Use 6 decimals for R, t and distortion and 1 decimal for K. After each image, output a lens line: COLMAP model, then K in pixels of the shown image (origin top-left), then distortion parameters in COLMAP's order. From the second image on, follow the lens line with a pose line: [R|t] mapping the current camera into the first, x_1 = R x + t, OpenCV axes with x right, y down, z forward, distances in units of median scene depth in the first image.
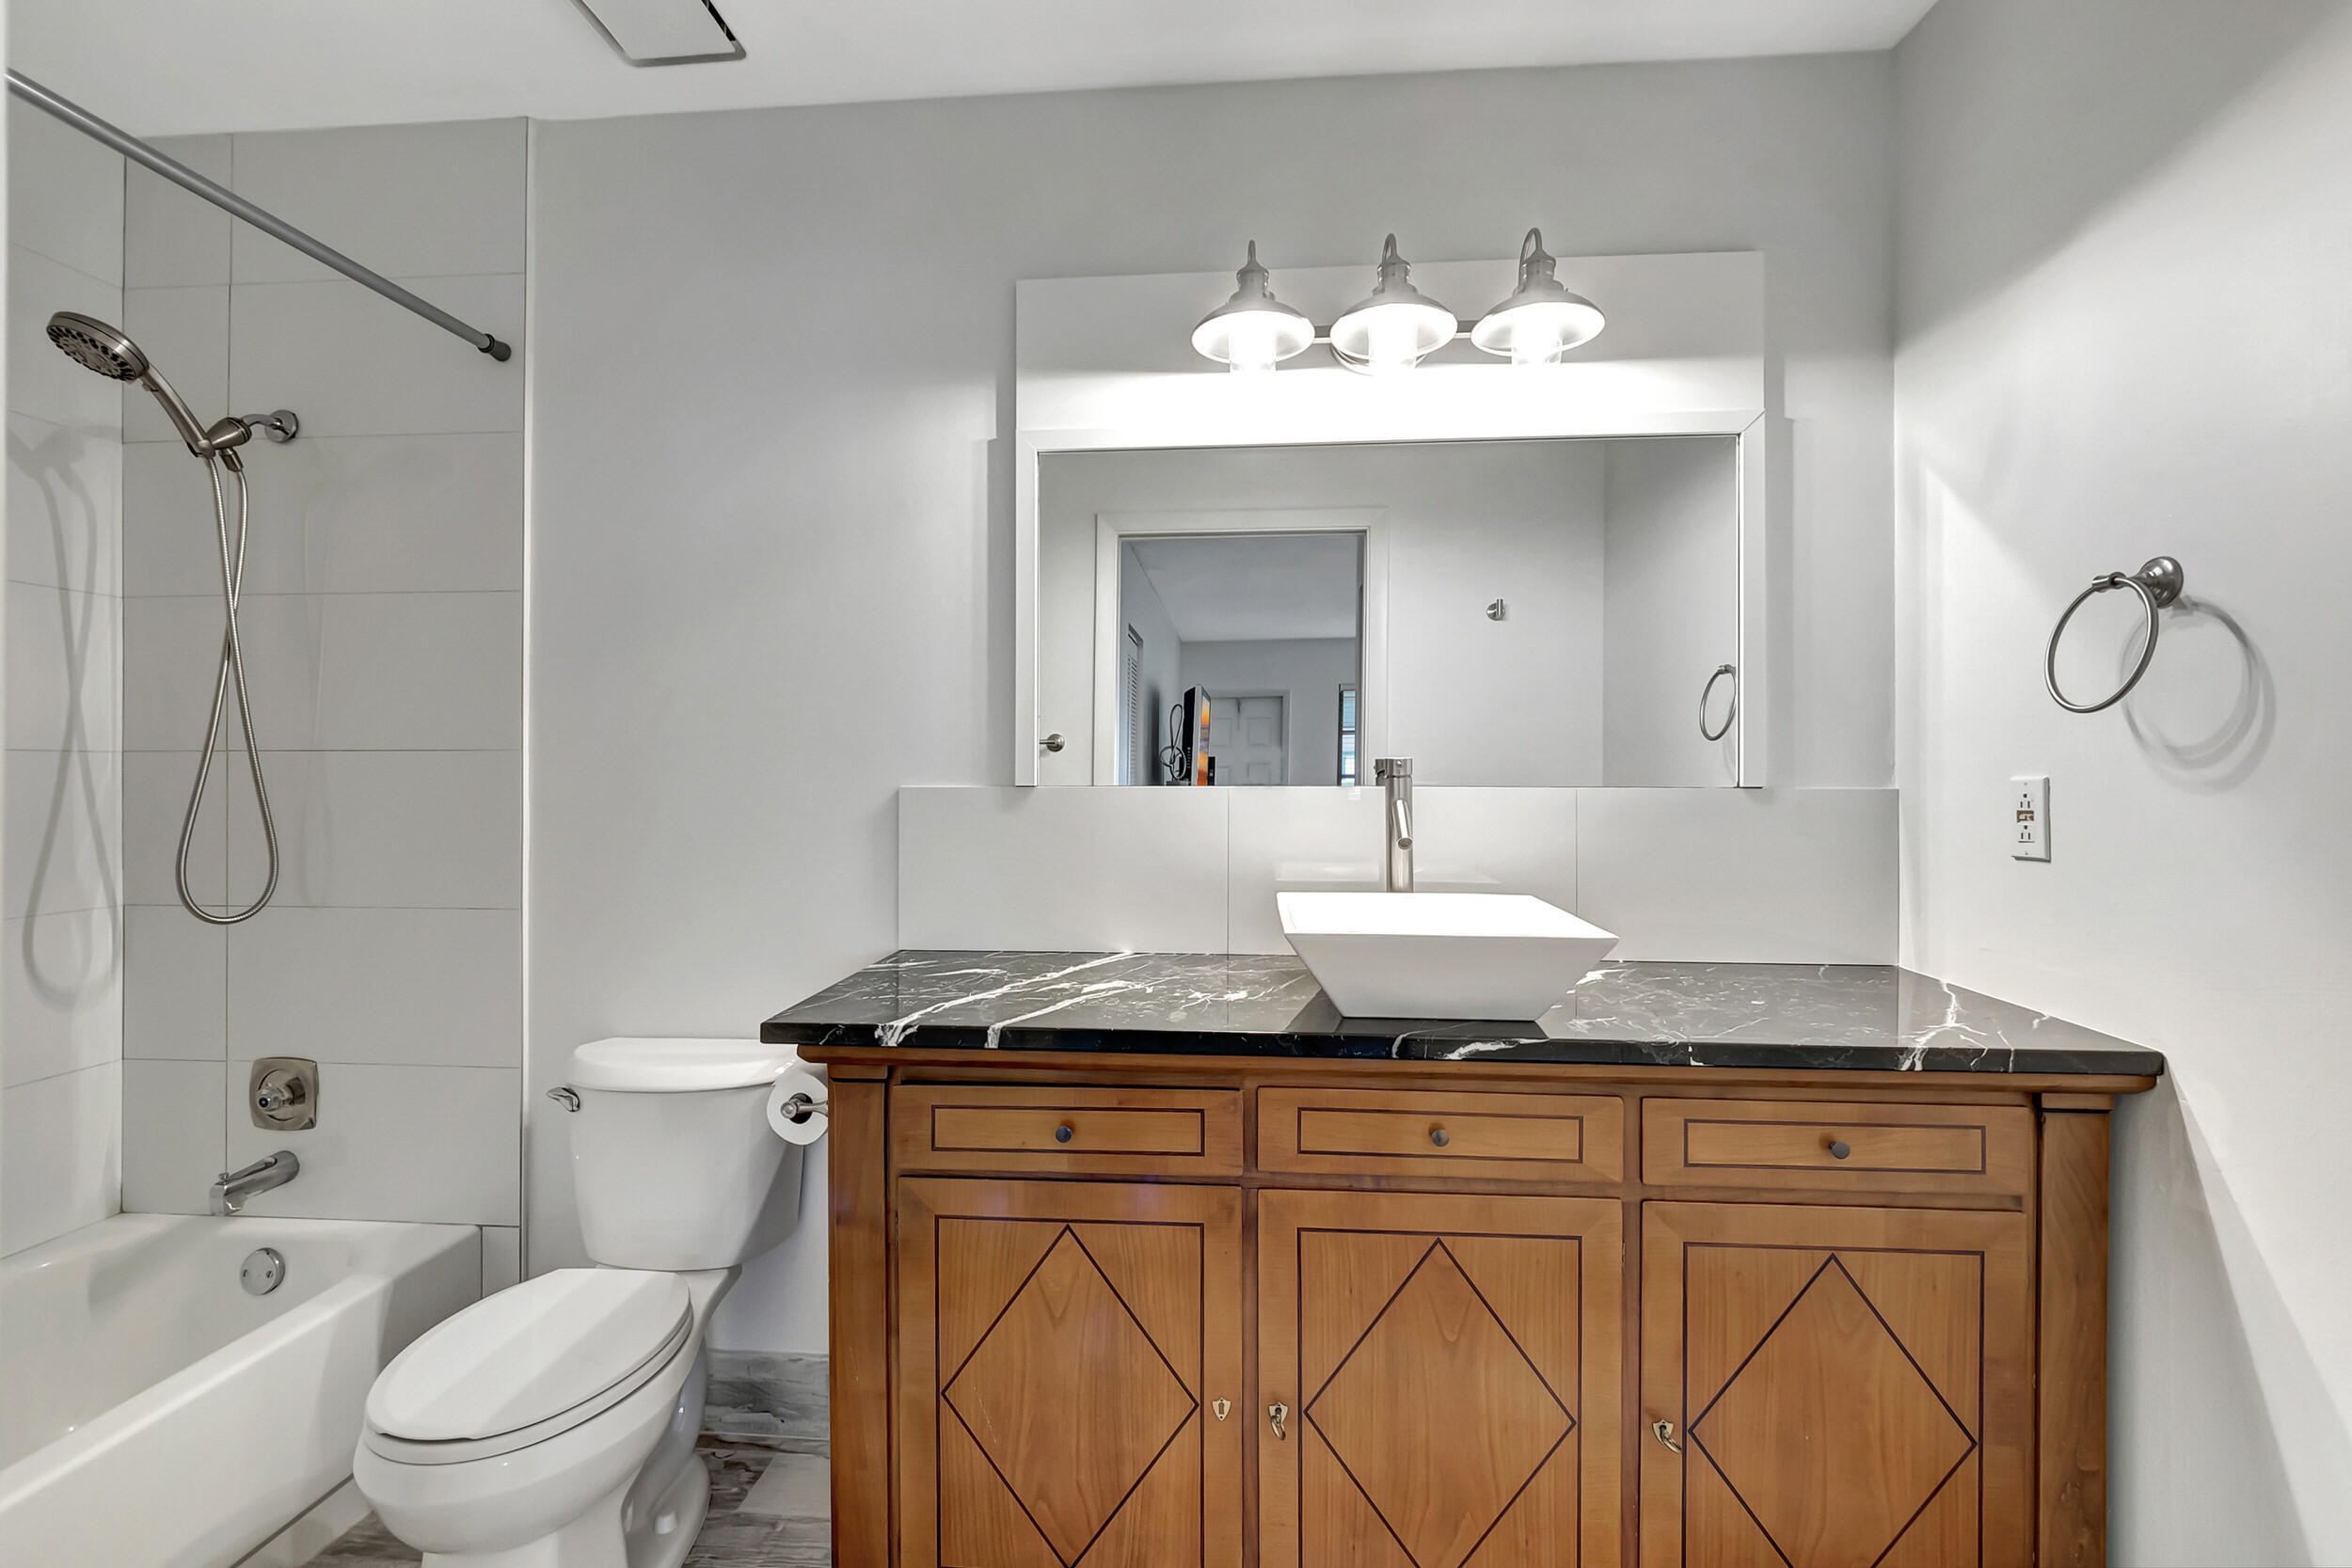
lens RADIAL K [[1046.3, 0, 1175.7], [0, 1046.3, 779.8], [0, 0, 1]] dist [-0.008375, 0.004297]
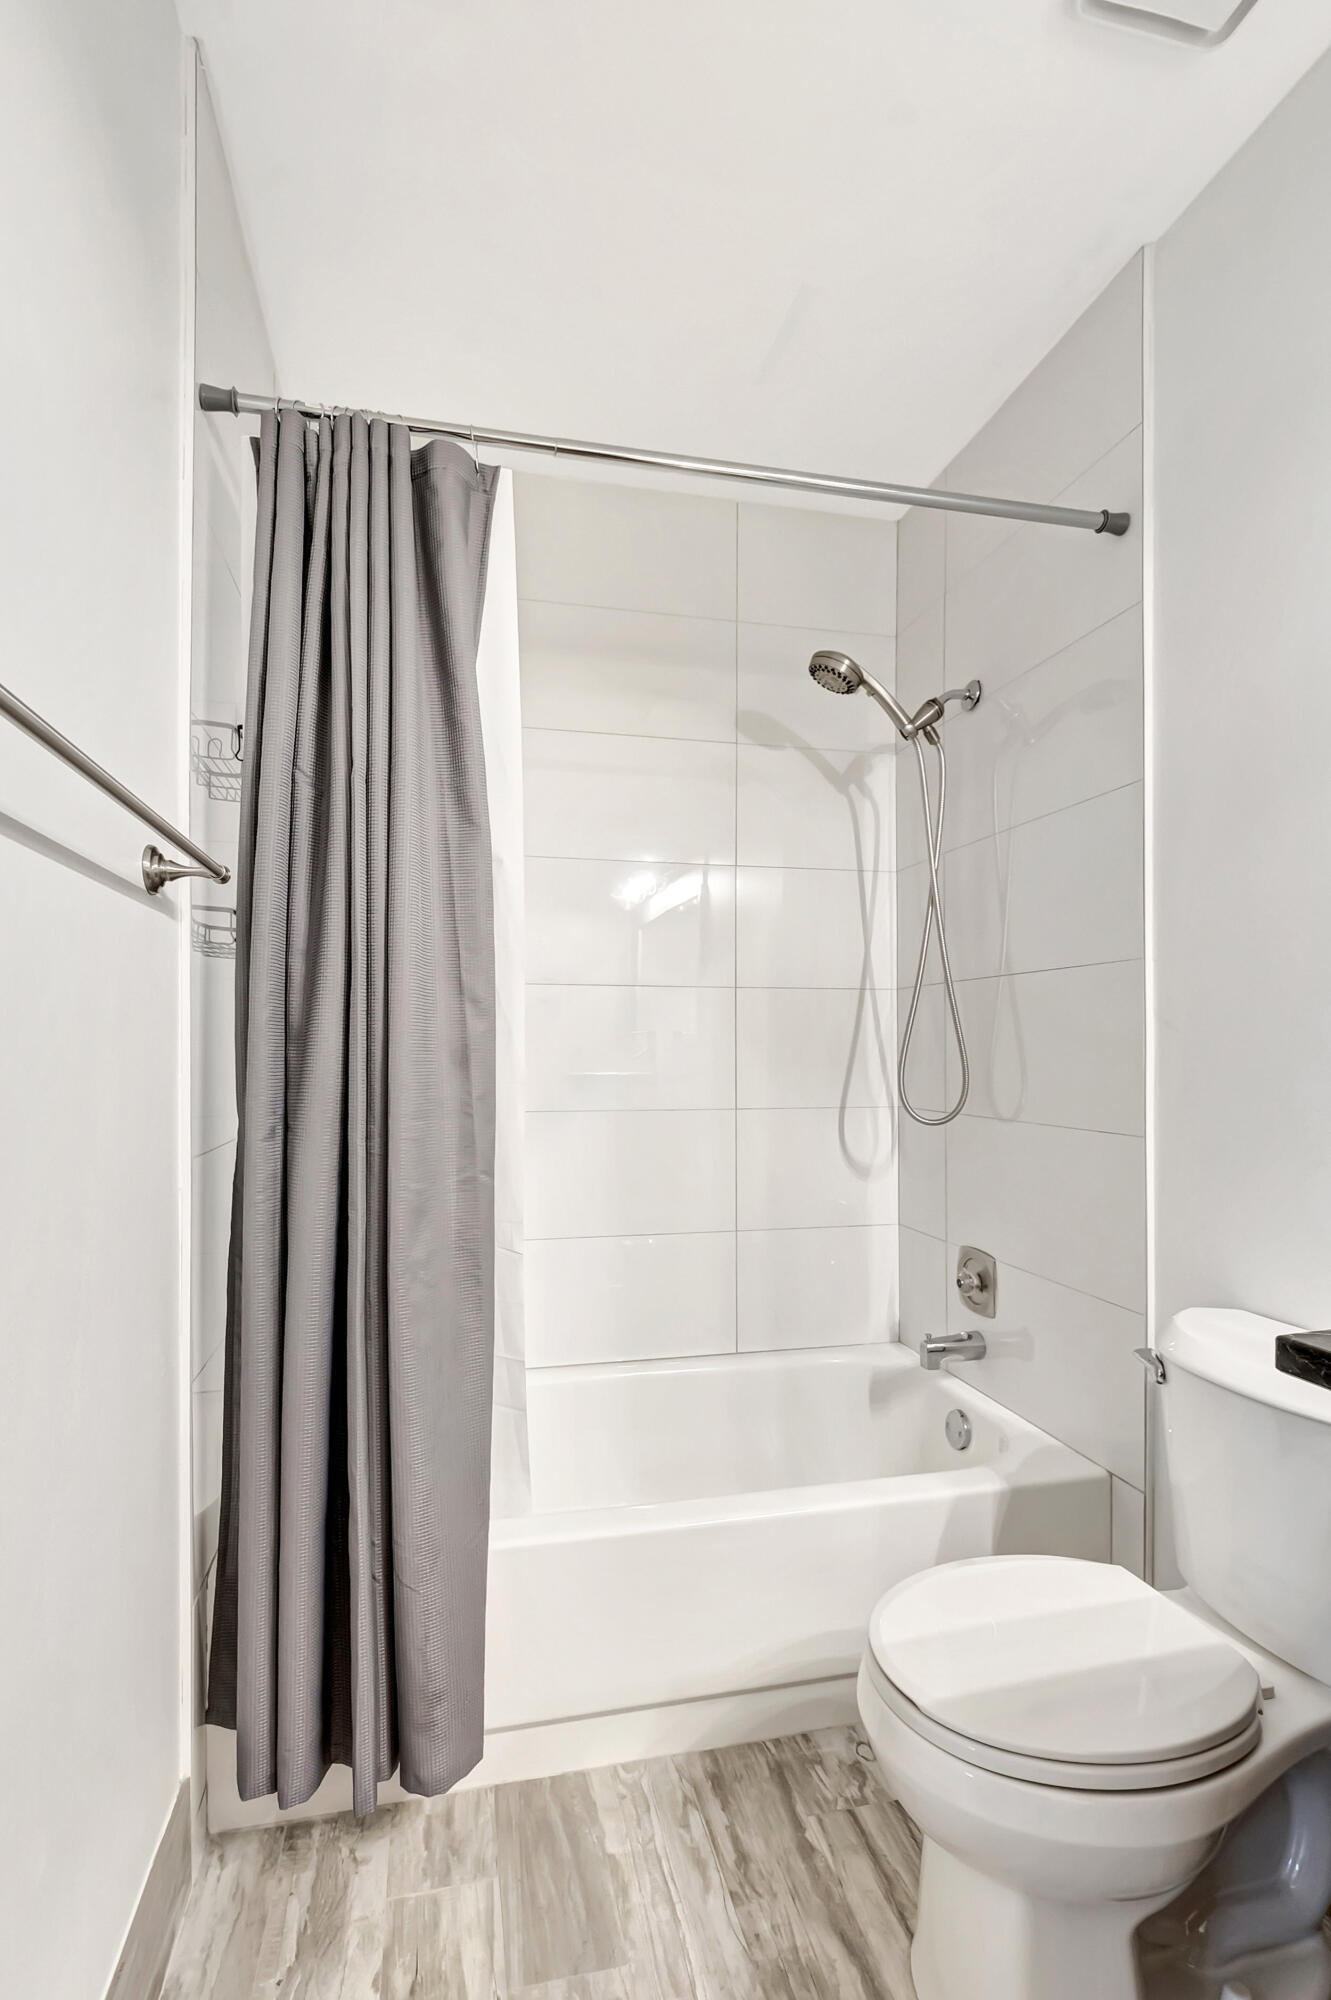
lens RADIAL K [[889.8, 0, 721.8], [0, 889.8, 1058.4], [0, 0, 1]] dist [-0.008375, 0.004297]
pose [[0.286627, -0.004942, -0.958029, -0.003632], [-0.003133, 0.999977, -0.006096, 0.068153], [0.958037, 0.004749, 0.286605, 0.475765]]
